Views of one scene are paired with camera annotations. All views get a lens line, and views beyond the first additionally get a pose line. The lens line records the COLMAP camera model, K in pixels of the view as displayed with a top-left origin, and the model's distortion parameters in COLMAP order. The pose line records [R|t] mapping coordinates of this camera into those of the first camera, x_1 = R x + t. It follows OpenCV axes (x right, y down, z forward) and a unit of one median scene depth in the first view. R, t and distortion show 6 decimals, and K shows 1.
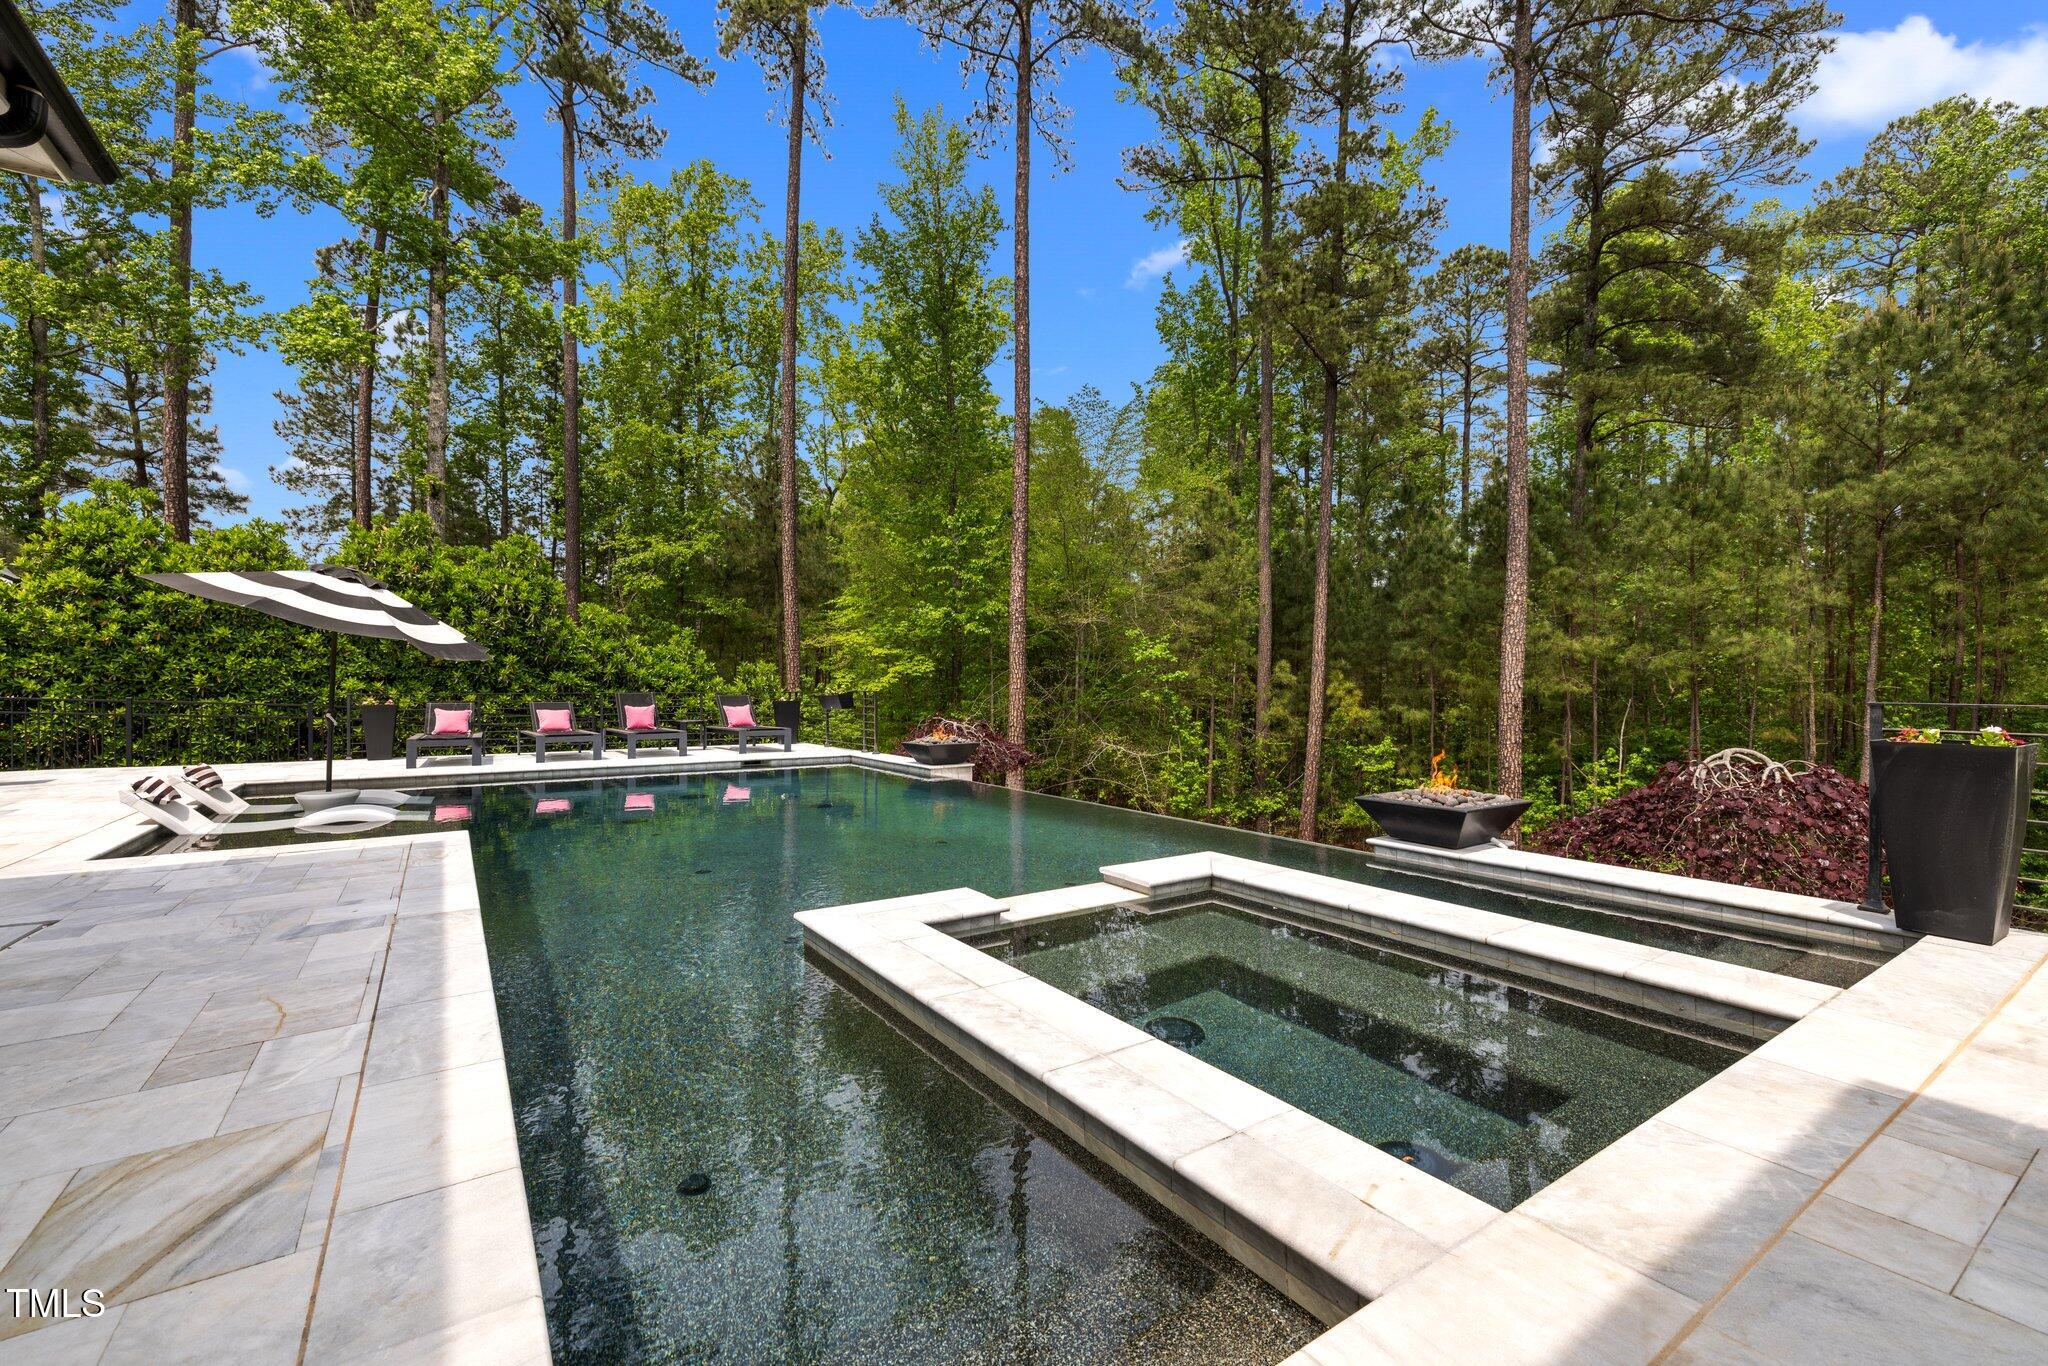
lens RADIAL K [[854.1, 0, 1022.4], [0, 854.1, 691.7], [0, 0, 1]] dist [0.002707, -0.000356]
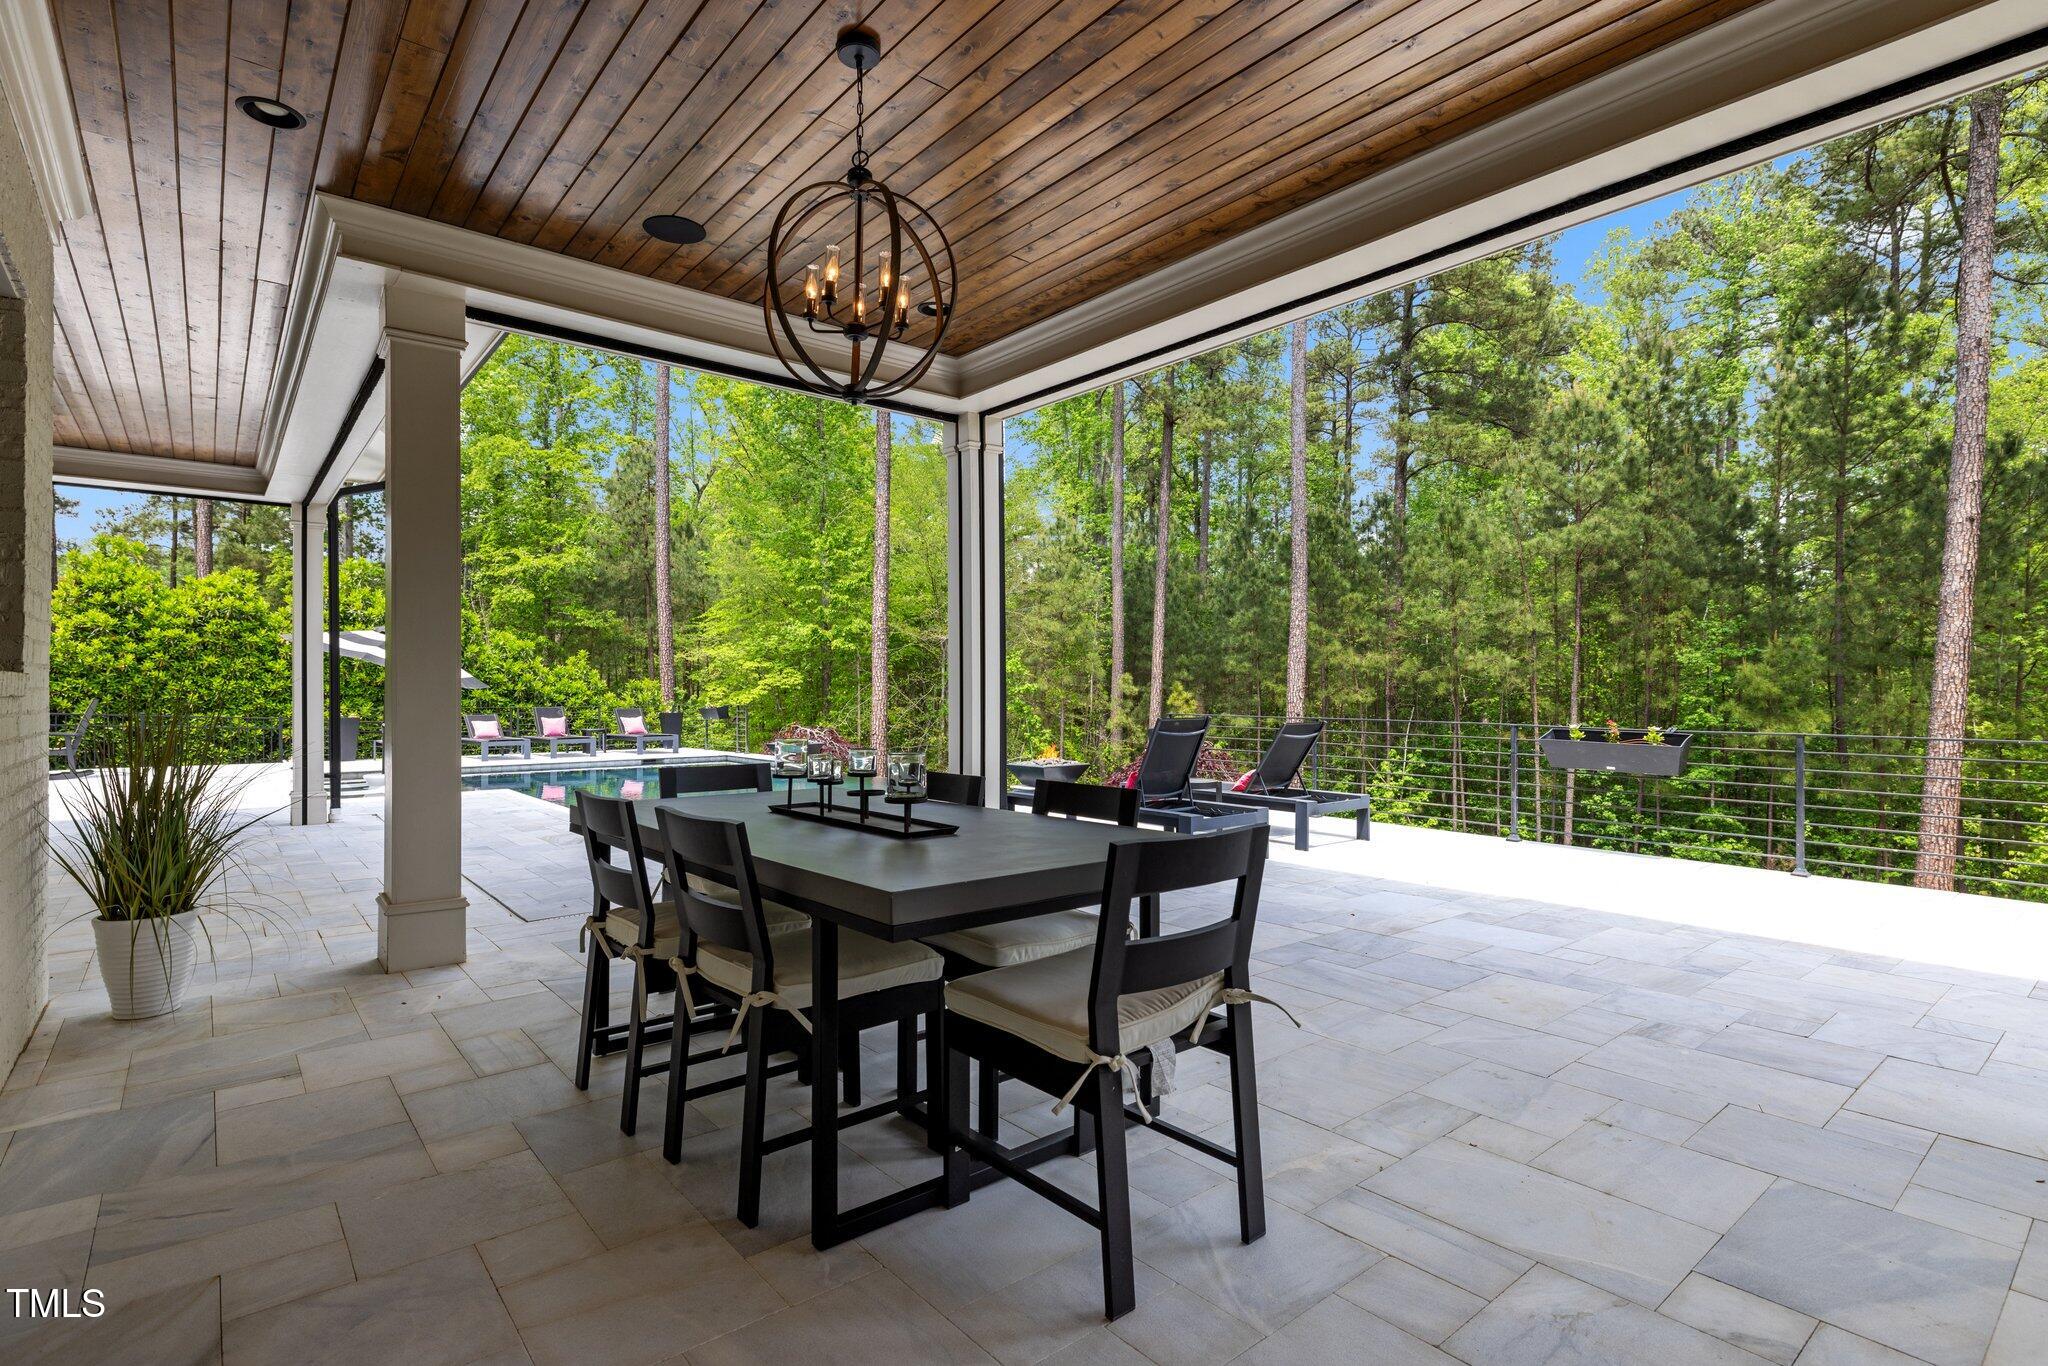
lens RADIAL K [[992.8, 0, 1023.5], [0, 992.8, 678.9], [0, 0, 1]] dist [-0.003295, -0.000787]
pose [[0.994792, -0.001468, 0.101914, 0.048517], [0.003488, 0.999801, -0.019646, -0.004964], [-0.101865, 0.019899, 0.994599, -0.283475]]
